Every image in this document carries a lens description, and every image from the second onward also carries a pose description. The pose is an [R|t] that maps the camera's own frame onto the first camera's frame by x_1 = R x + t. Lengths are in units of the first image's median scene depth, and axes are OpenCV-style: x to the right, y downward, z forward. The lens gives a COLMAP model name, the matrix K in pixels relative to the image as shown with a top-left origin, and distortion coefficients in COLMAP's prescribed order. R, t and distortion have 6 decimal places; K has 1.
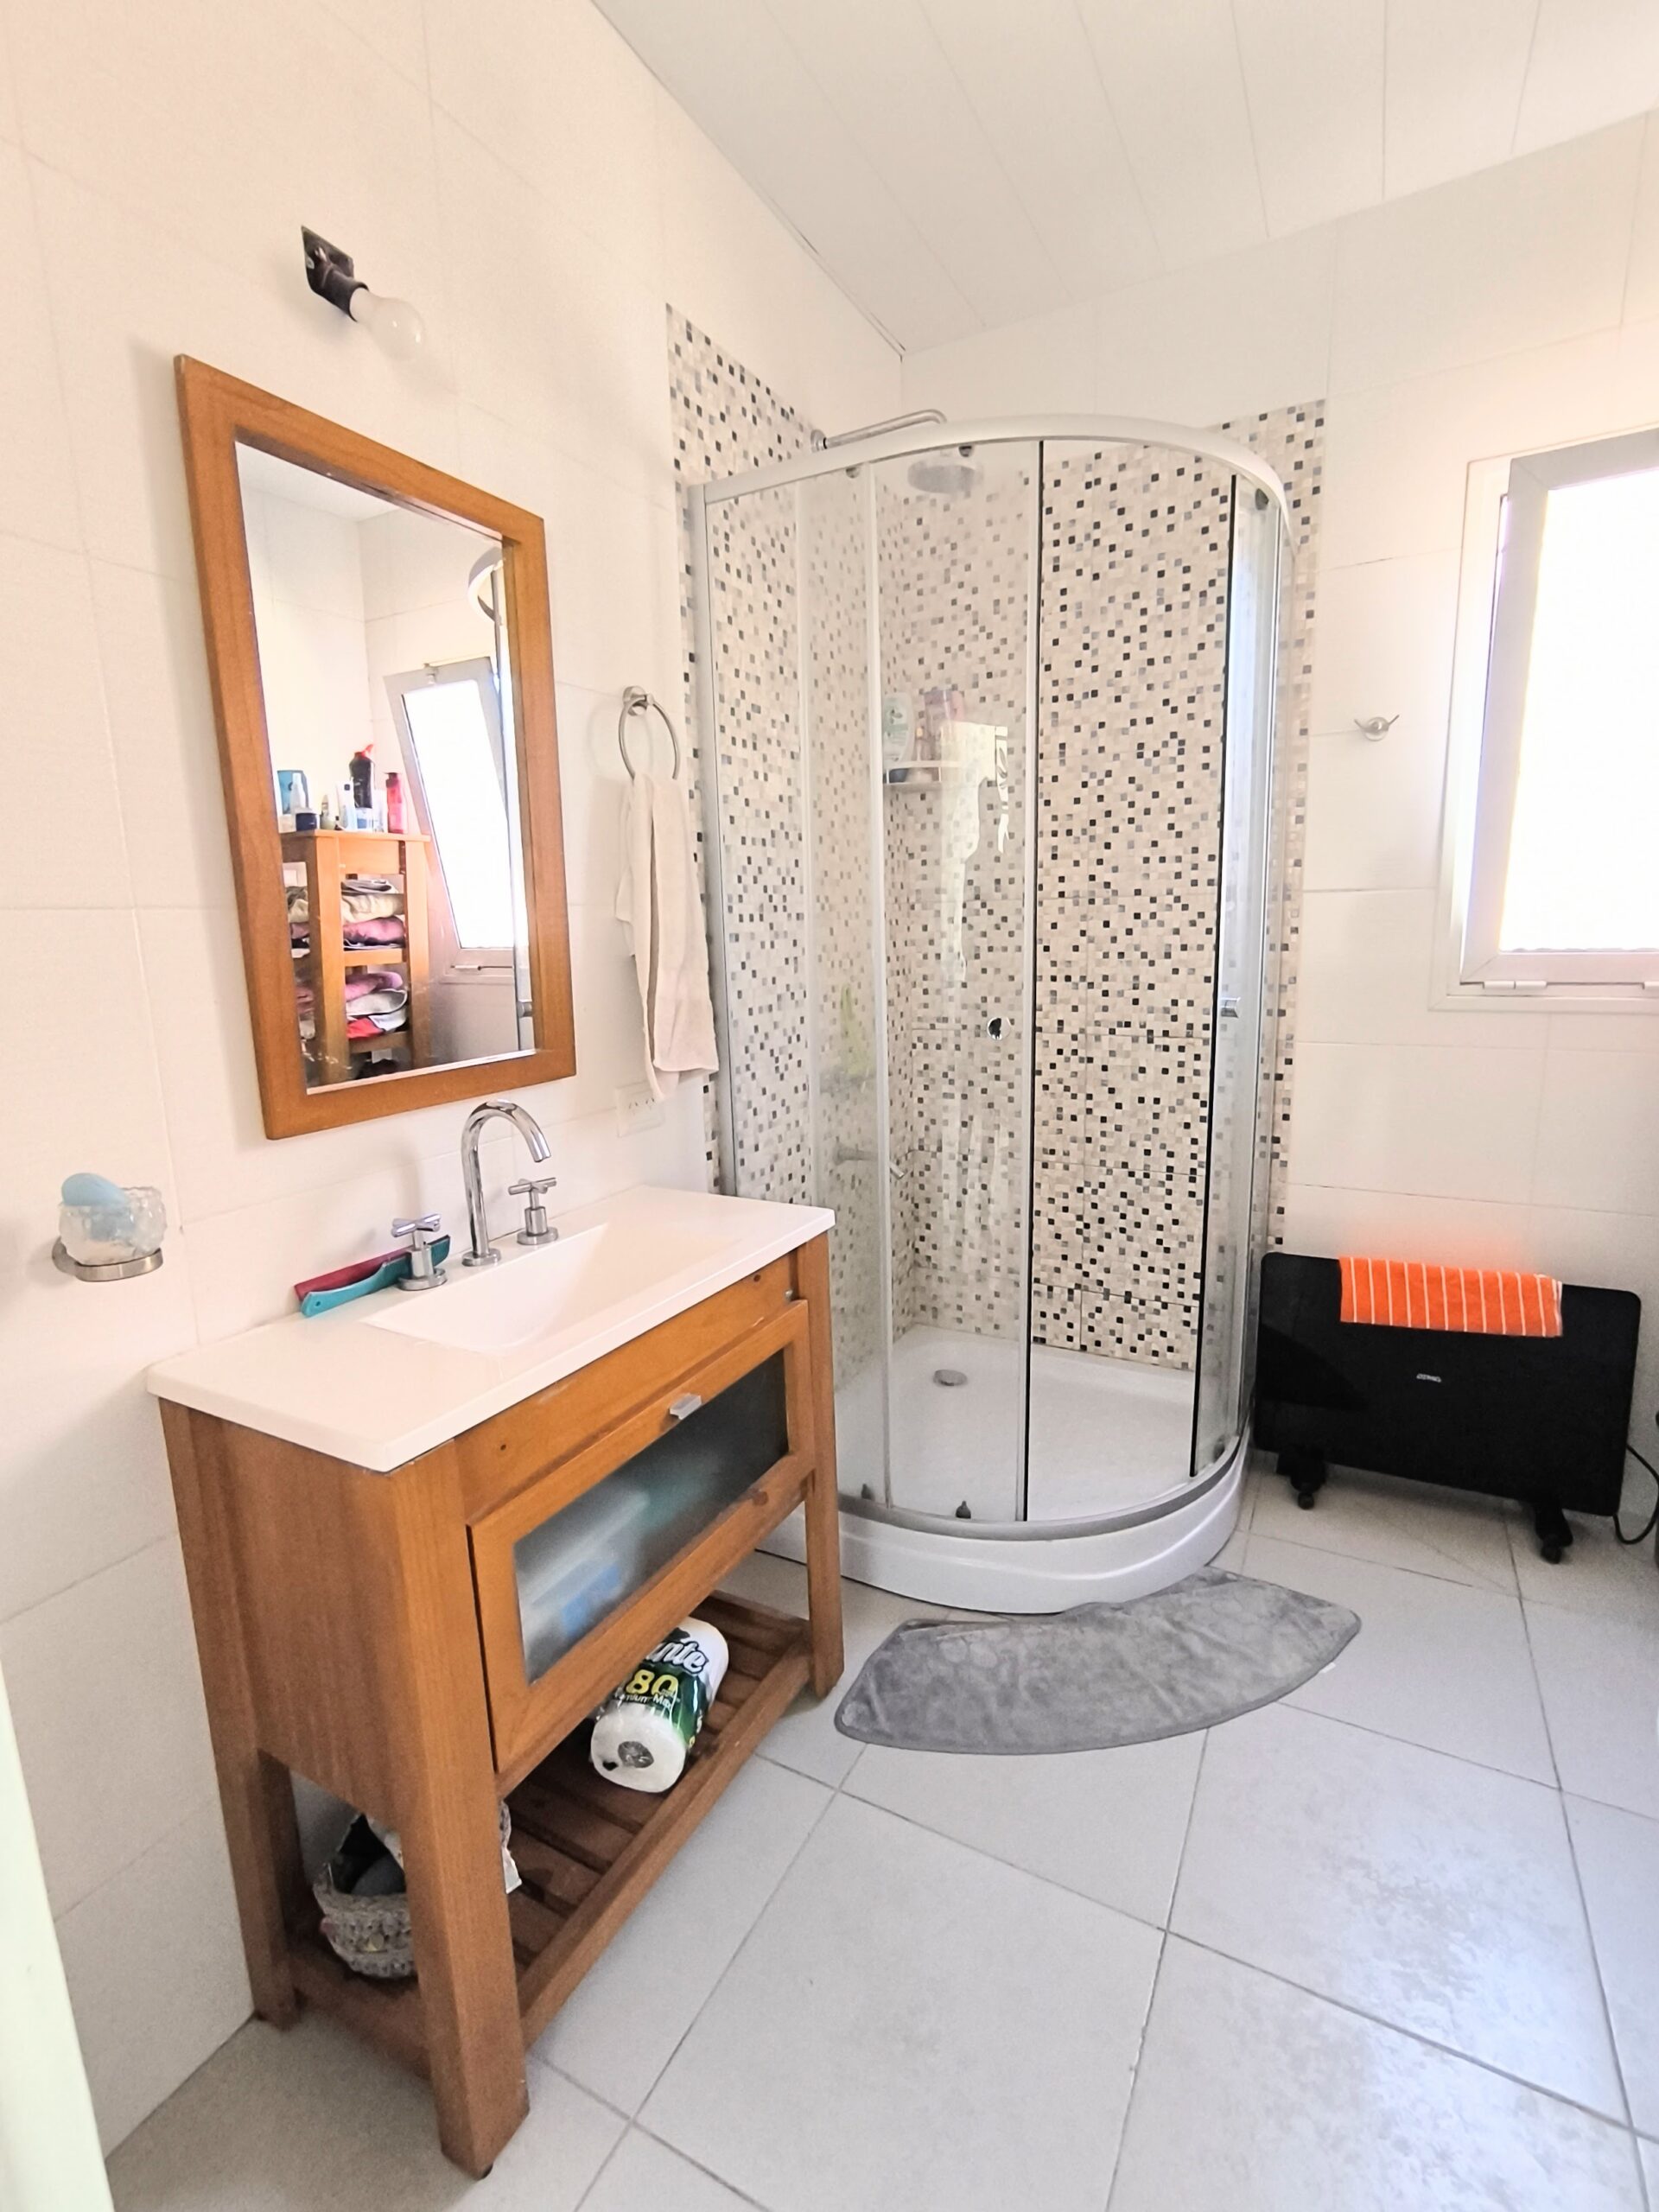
lens RADIAL K [[1013.1, 0, 851.6], [0, 1013.1, 1082.3], [0, 0, 1]] dist [-0.027251, 0.014135]
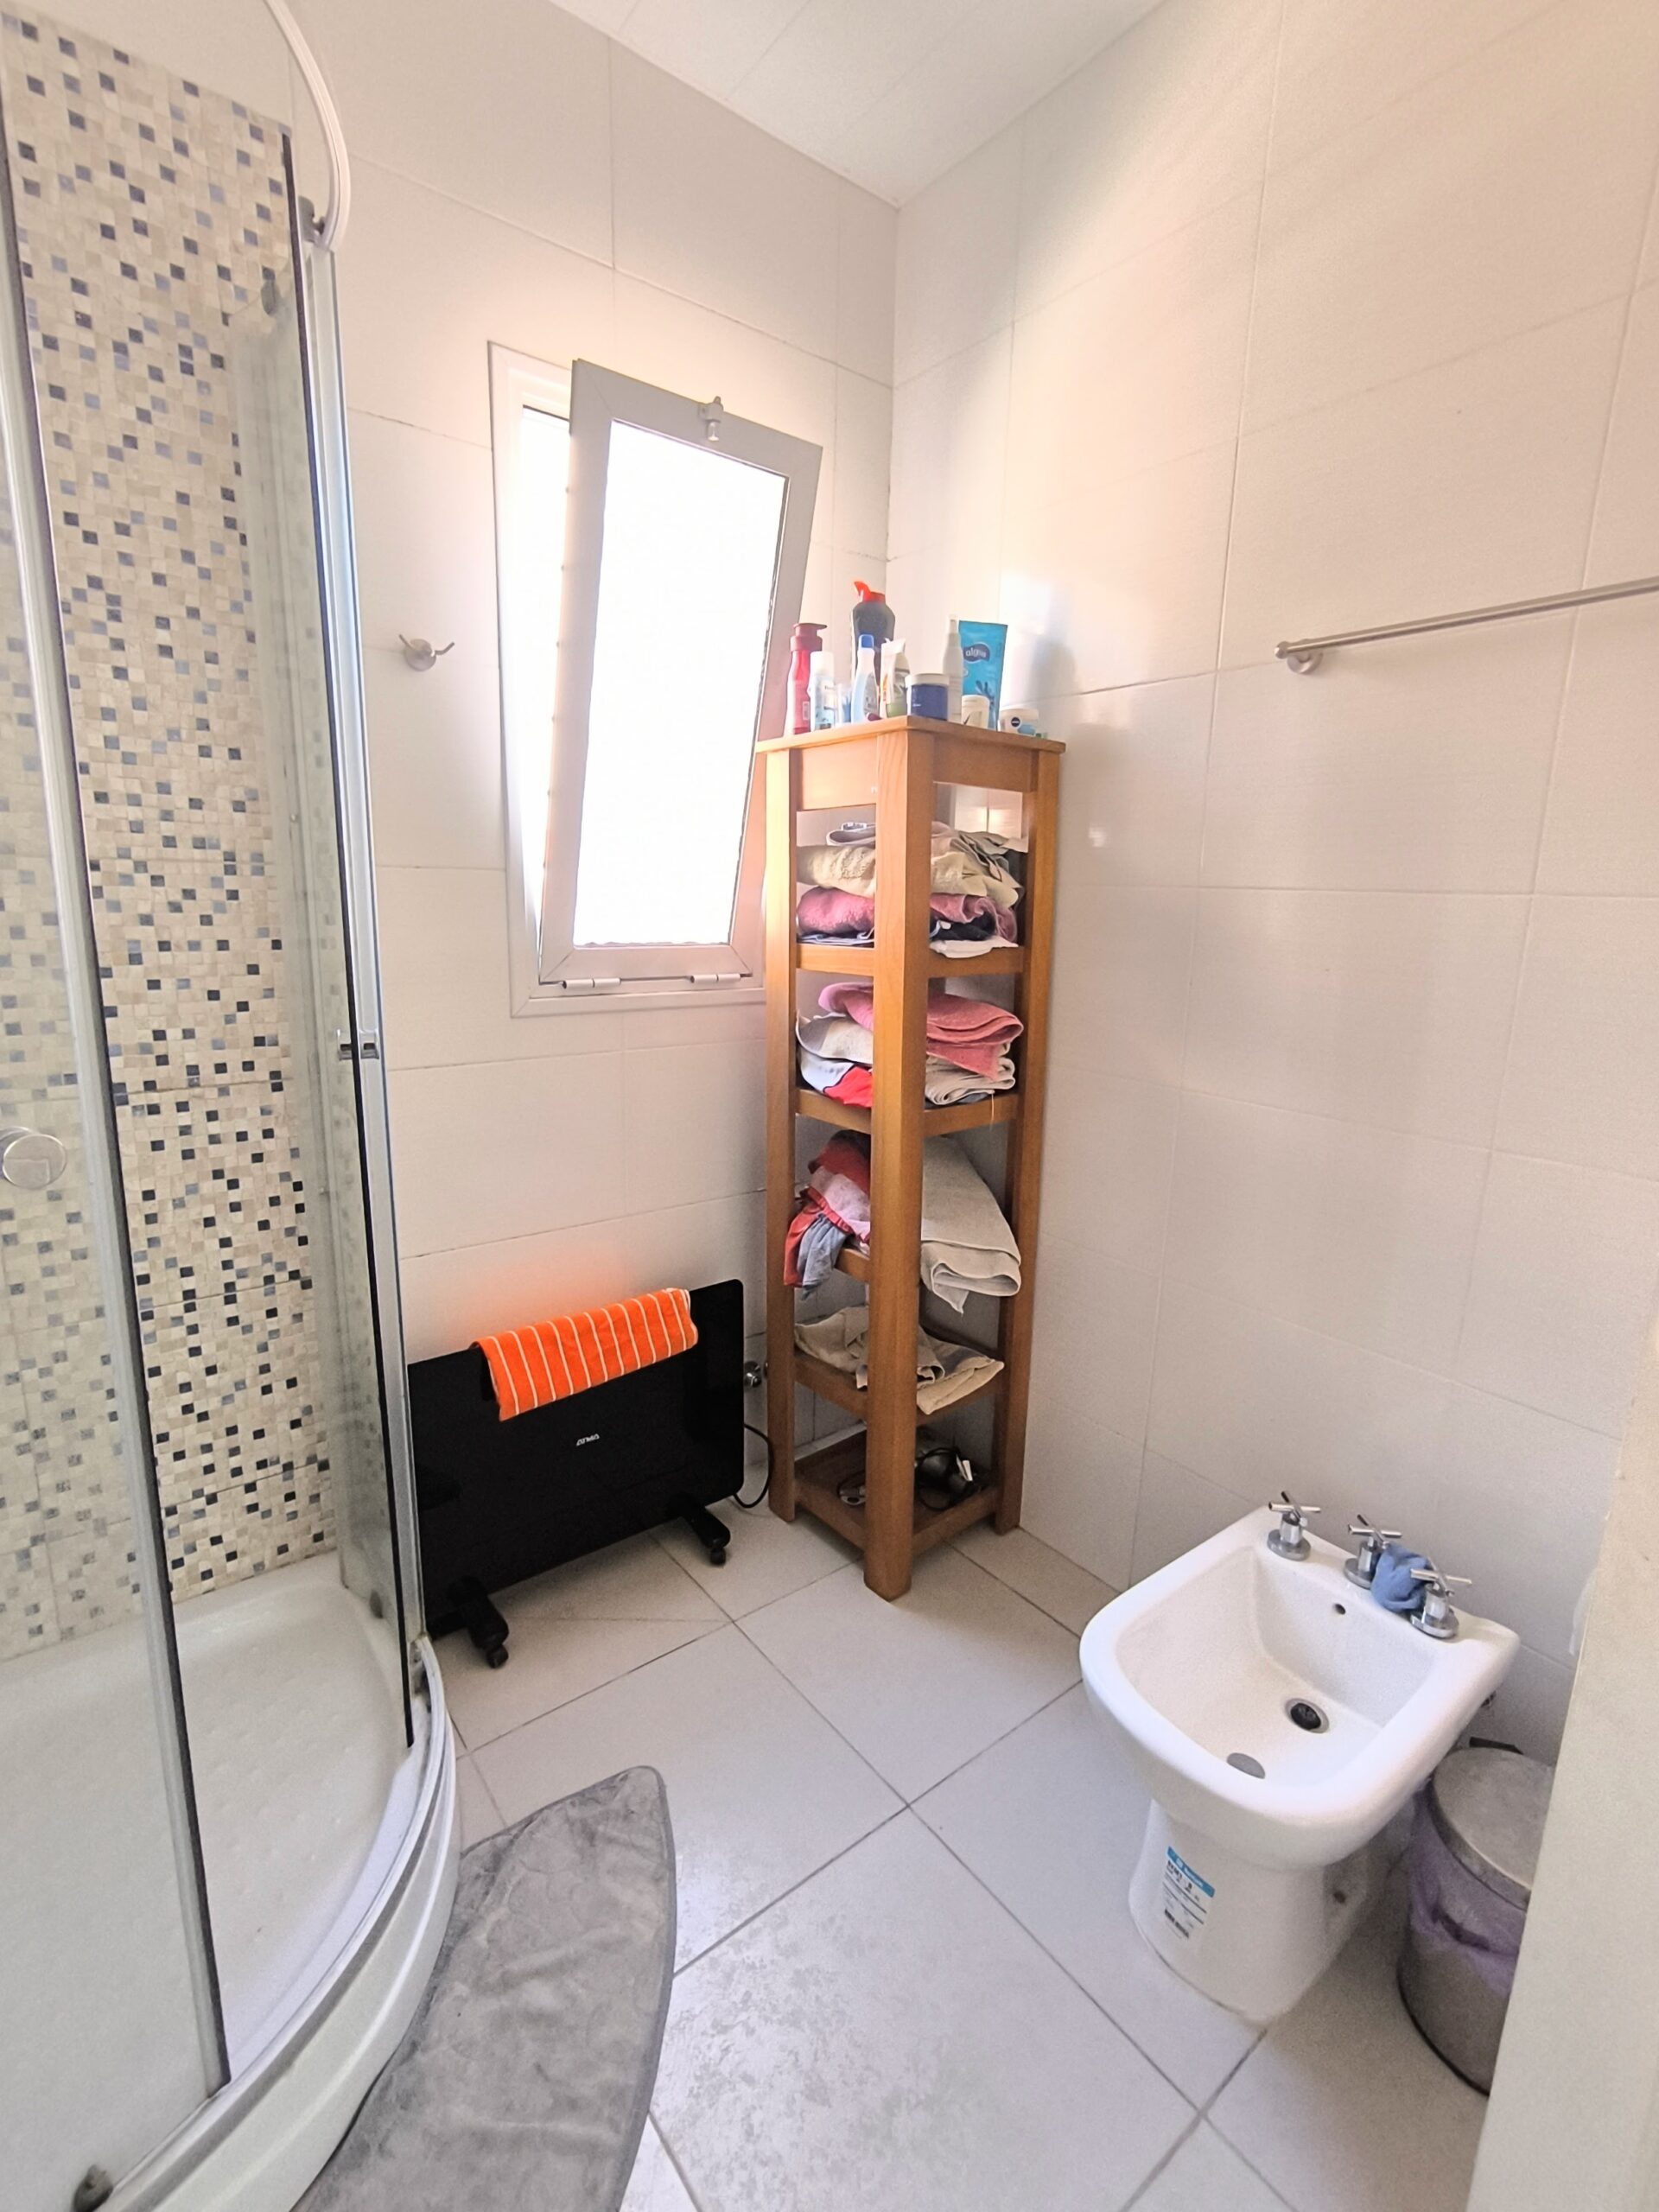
lens RADIAL K [[1013.1, 0, 851.6], [0, 1013.1, 1082.3], [0, 0, 1]] dist [-0.027251, 0.014135]
pose [[0.401954, -0.146525, 0.903860, -0.069418], [0.098409, 0.988309, 0.116452, -0.080507], [-0.910356, 0.042140, 0.411674, 0.364903]]
